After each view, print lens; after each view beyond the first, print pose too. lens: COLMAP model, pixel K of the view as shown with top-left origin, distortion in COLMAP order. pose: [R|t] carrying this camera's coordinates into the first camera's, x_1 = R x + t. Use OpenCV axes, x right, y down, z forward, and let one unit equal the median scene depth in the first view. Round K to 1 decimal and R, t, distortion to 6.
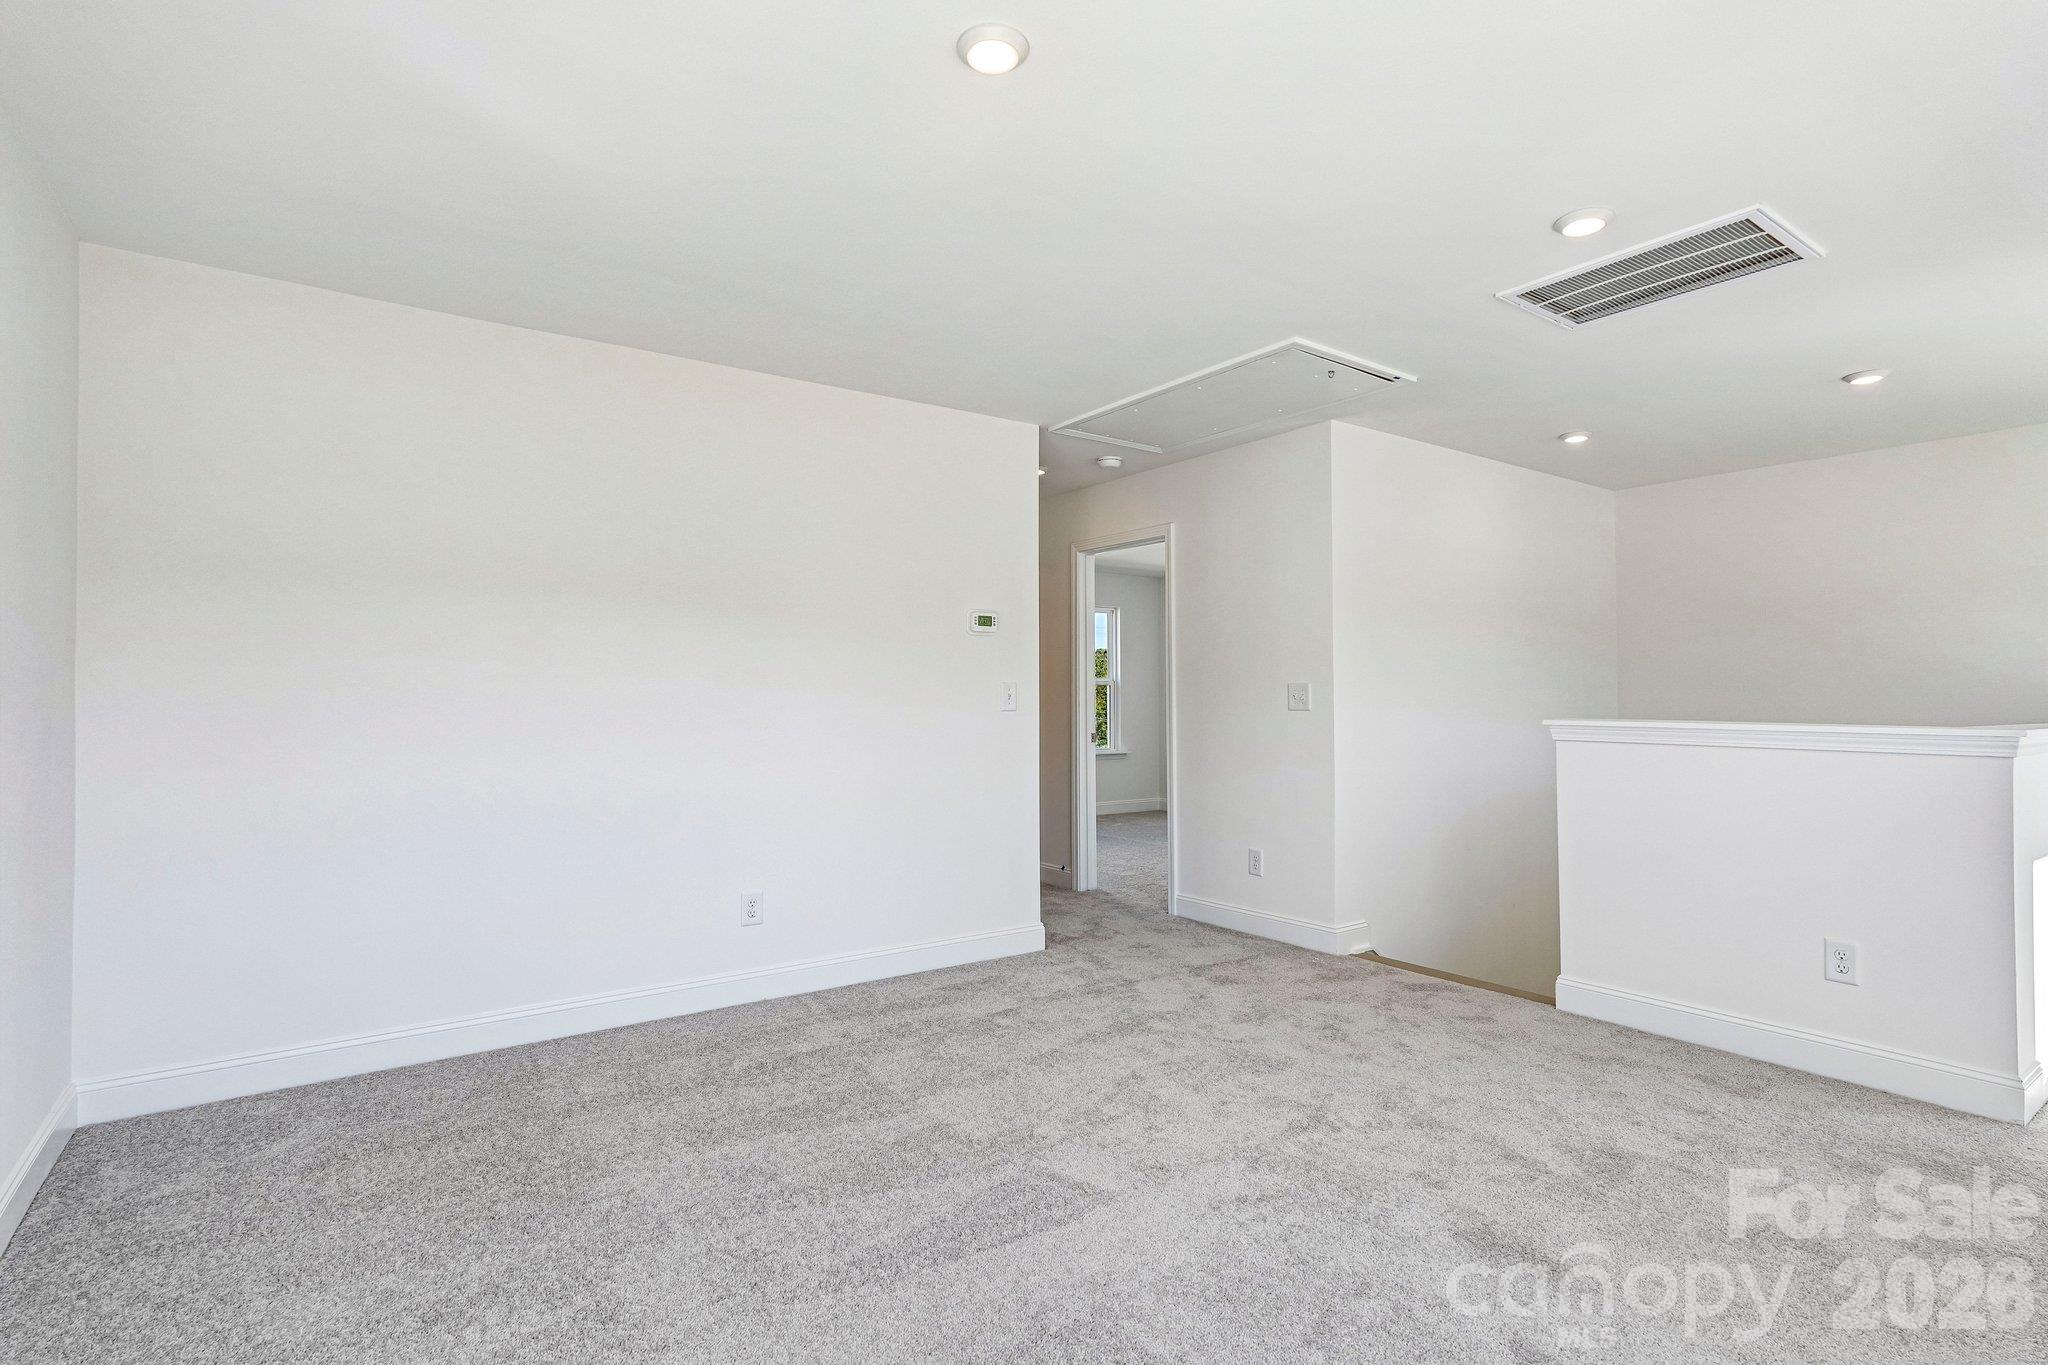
lens RADIAL K [[1004.9, 0, 1034.9], [0, 1004.9, 686.2], [0, 0, 1]] dist [-0.001345, -0.000005]
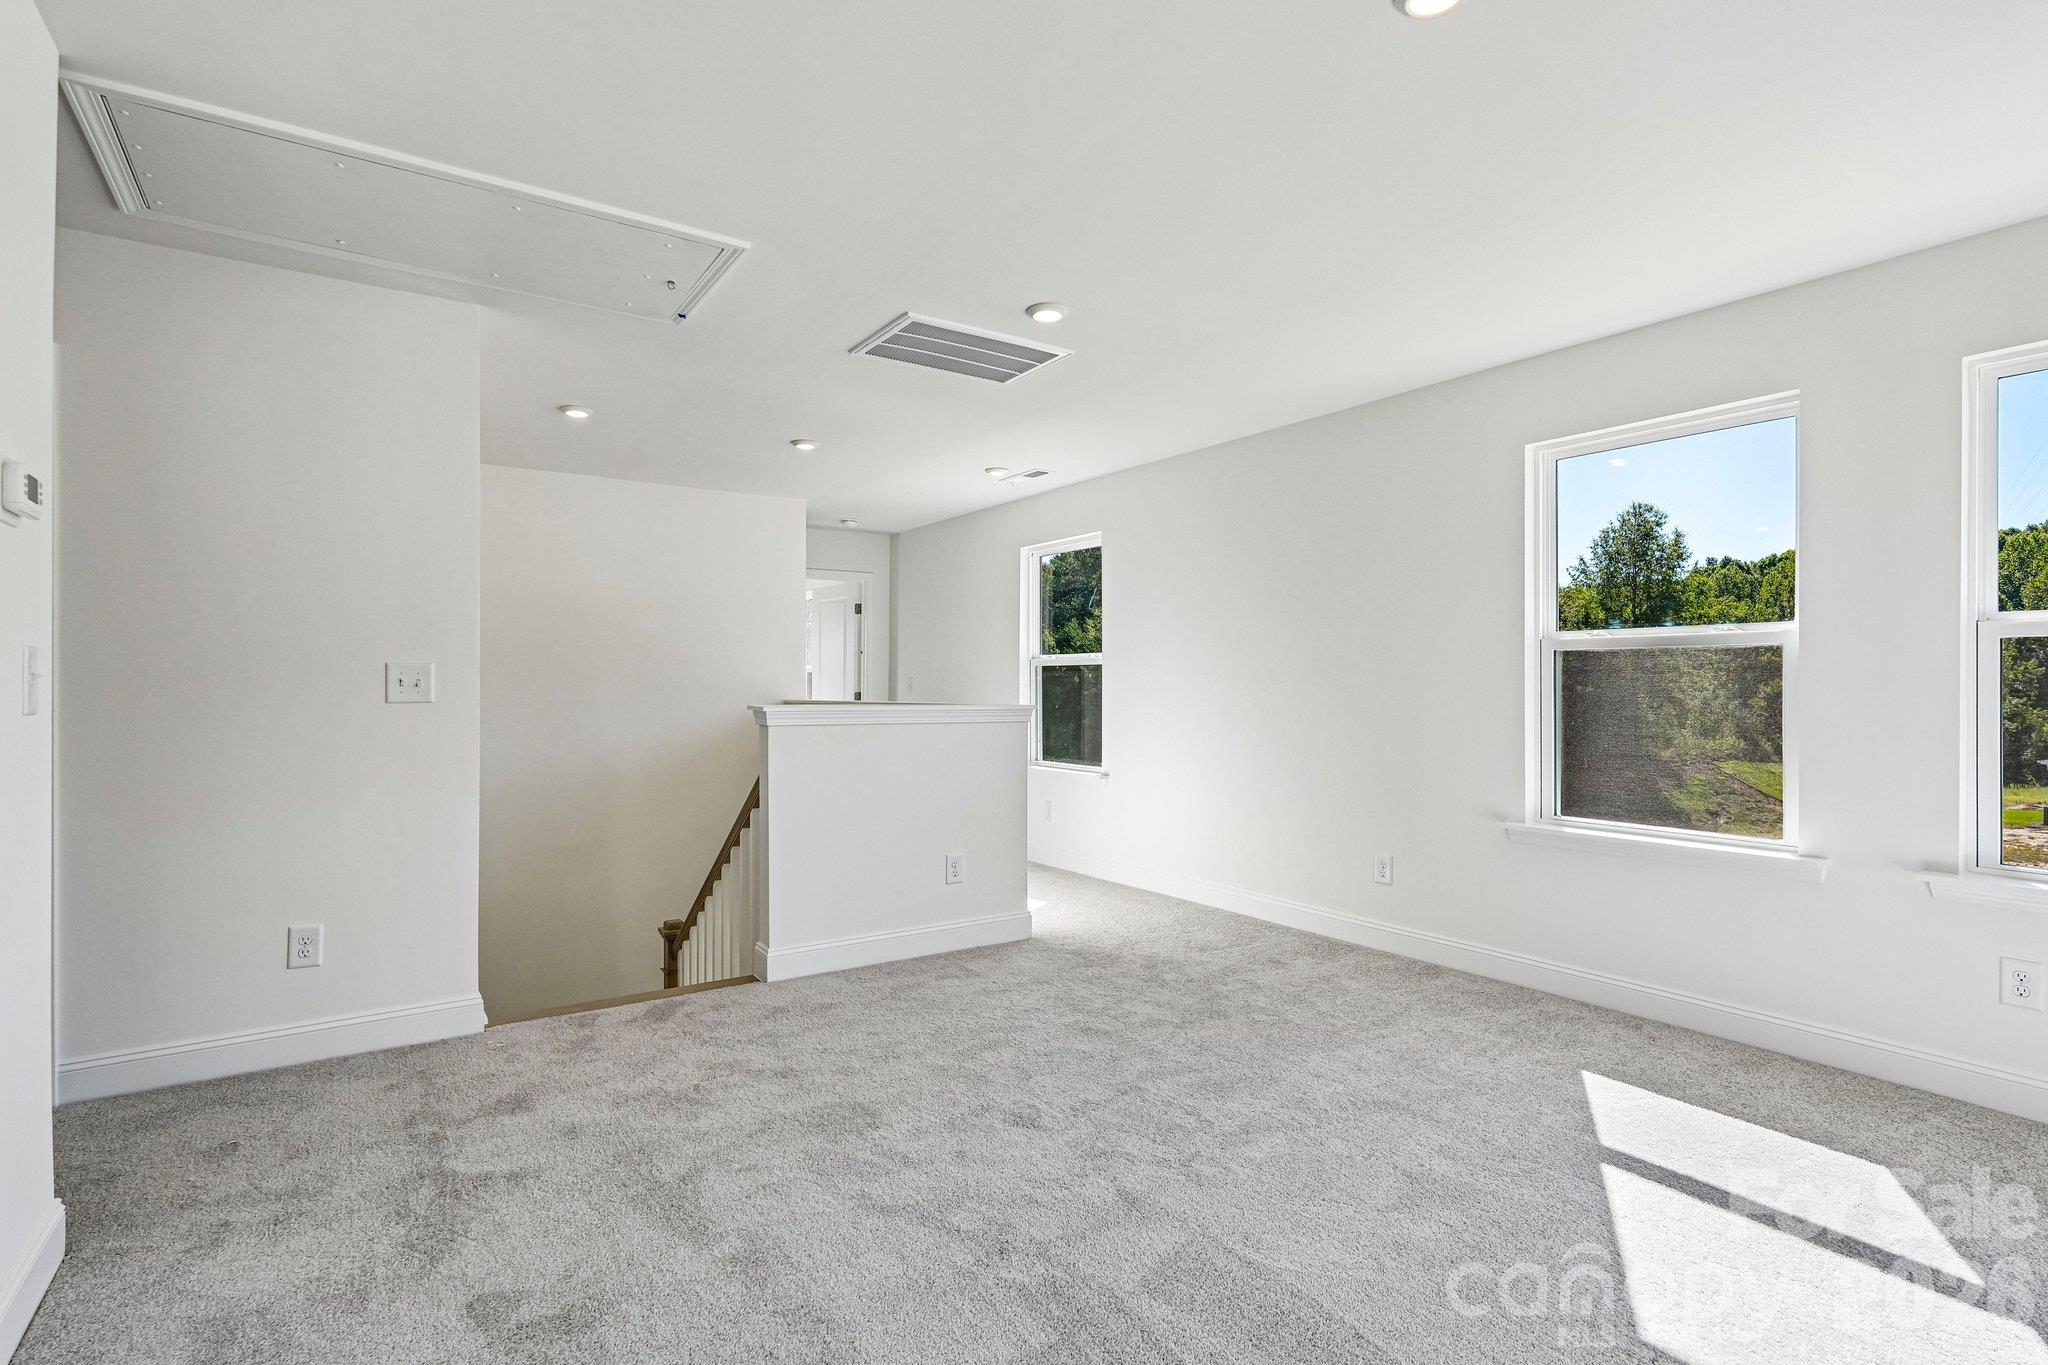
lens RADIAL K [[1017.7, 0, 988.4], [0, 1017.7, 682.7], [0, 0, 1]] dist [0.002486, 0.000703]
pose [[0.031664, 0.006677, 0.999476, -0.516565], [-0.011968, 0.999909, -0.006301, 0.012826], [-0.999427, -0.011762, 0.031741, 0.713992]]
